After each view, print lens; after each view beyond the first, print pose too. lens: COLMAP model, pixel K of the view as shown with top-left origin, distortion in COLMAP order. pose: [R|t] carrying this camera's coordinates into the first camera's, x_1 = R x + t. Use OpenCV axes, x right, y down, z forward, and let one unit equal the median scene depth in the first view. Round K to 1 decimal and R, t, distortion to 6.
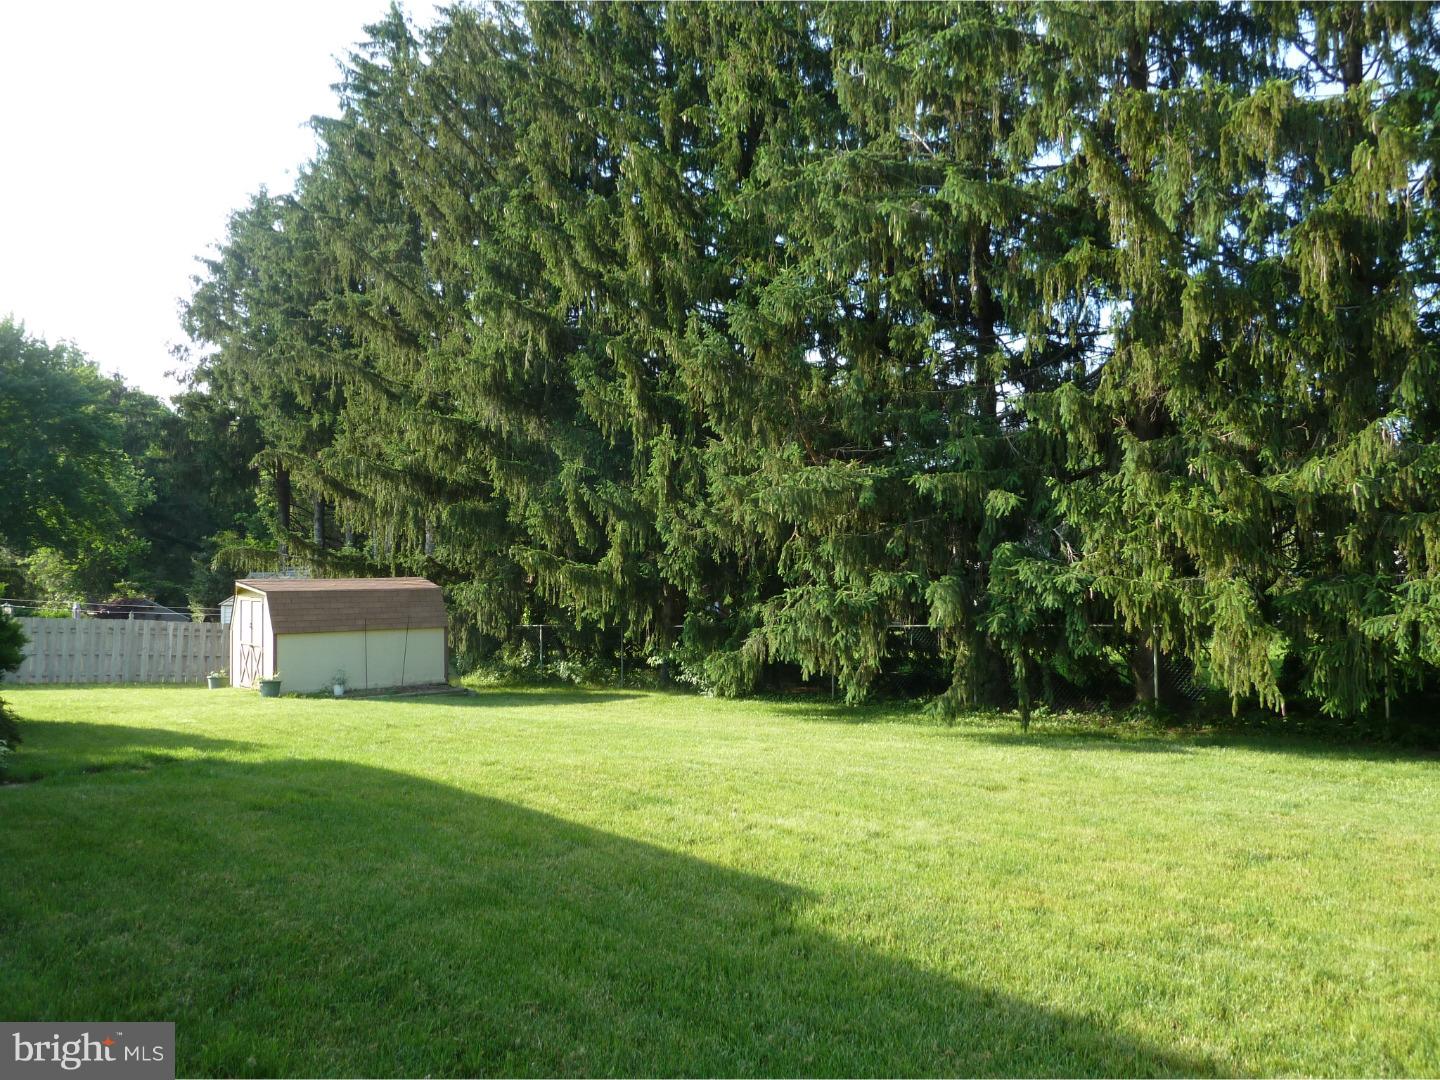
lens RADIAL K [[1067.8, 0, 710.6], [0, 1067.8, 534.2], [0, 0, 1]] dist [-0.038053, 0.009861]
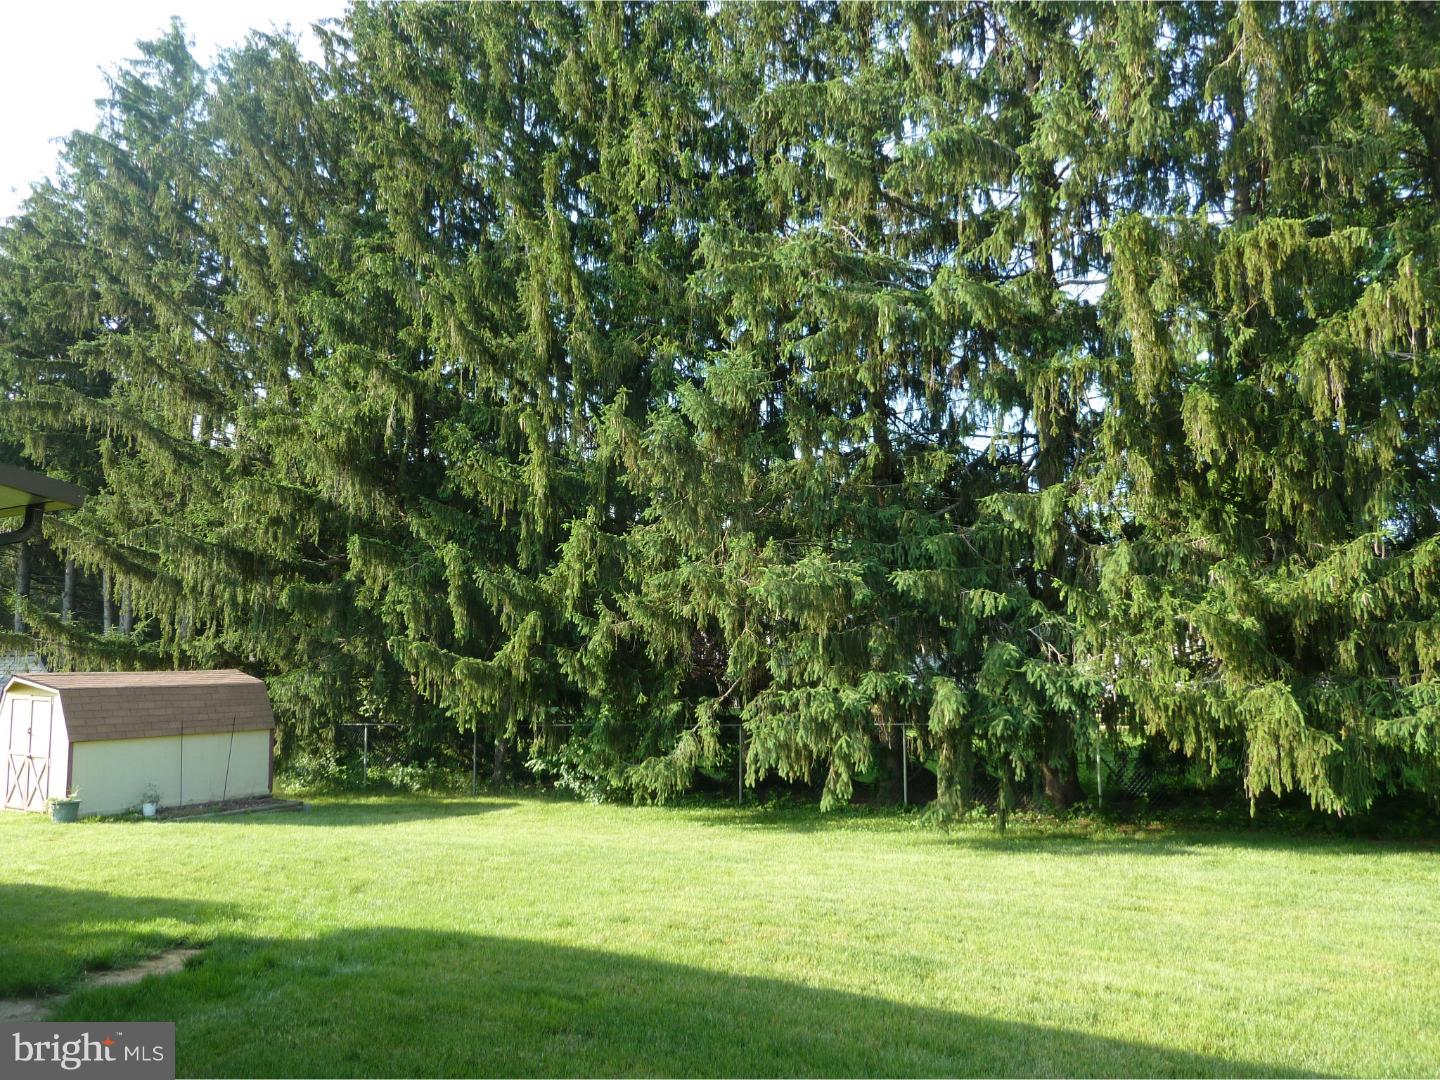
lens RADIAL K [[1067.8, 0, 710.6], [0, 1067.8, 534.2], [0, 0, 1]] dist [-0.038053, 0.009861]
pose [[0.959195, 0.036714, 0.280352, -0.169969], [-0.014809, 0.996696, -0.079858, -0.006583], [-0.282358, 0.072448, 0.956570, 0.081360]]
